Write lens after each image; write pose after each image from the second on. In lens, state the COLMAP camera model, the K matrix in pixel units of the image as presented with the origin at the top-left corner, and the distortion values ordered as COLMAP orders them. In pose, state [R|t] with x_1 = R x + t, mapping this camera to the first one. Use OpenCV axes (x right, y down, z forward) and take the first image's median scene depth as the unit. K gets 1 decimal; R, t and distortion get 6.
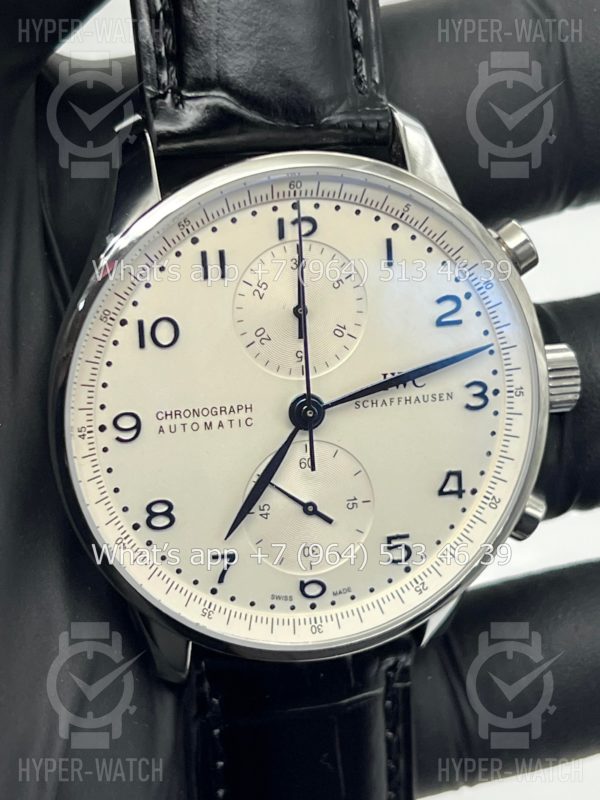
lens RADIAL K [[1919.3, 0, 300.0], [0, 1919.3, 400.0], [0, 0, 1]] dist [0.164150, -0.411292]
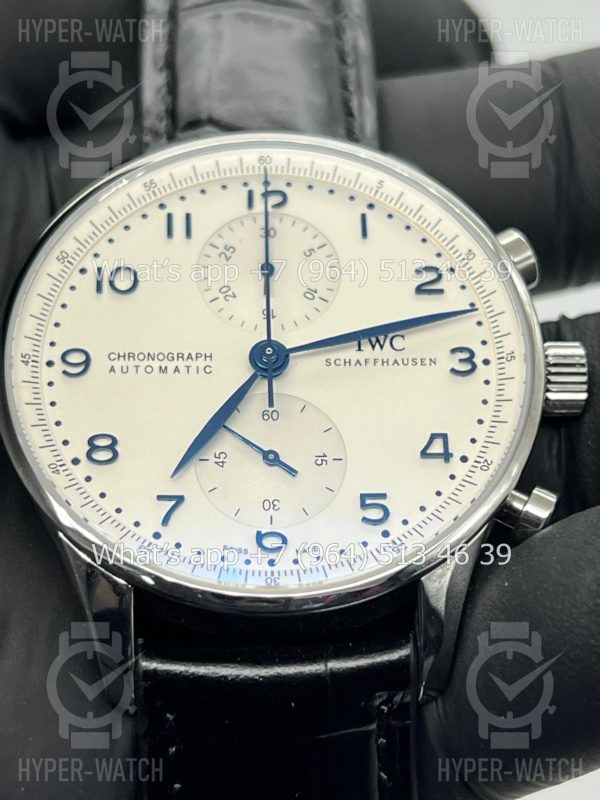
lens RADIAL K [[1919.3, 0, 300.0], [0, 1919.3, 400.0], [0, 0, 1]] dist [0.164150, -0.411292]
pose [[0.972983, -0.088241, -0.213348, 0.216125], [-0.063452, 0.786291, -0.614589, 0.596817], [0.221985, 0.611522, 0.759449, 0.306425]]
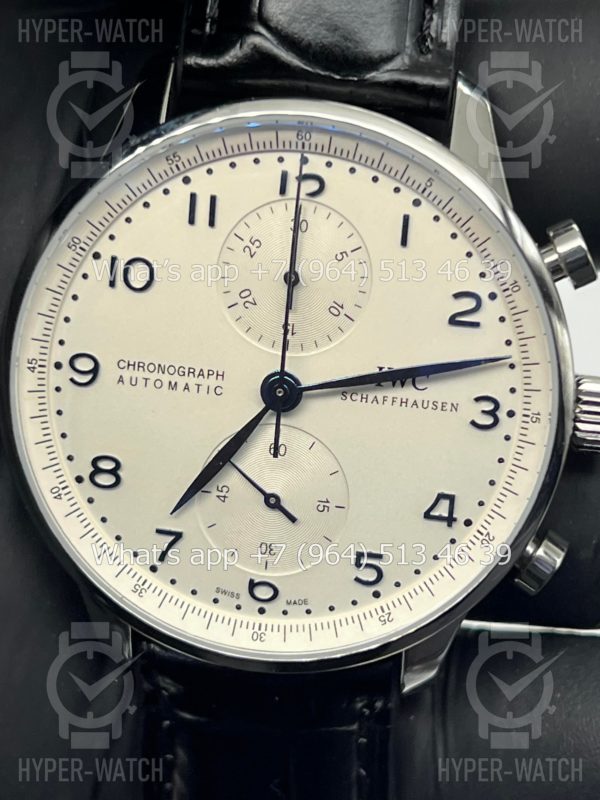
lens RADIAL K [[1919.3, 0, 300.0], [0, 1919.3, 400.0], [0, 0, 1]] dist [0.164150, -0.411292]
pose [[0.930335, 0.179931, -0.319534, 0.297601], [-0.193535, 0.981031, -0.011063, 0.018320], [0.311482, 0.072134, 0.947510, 0.158594]]
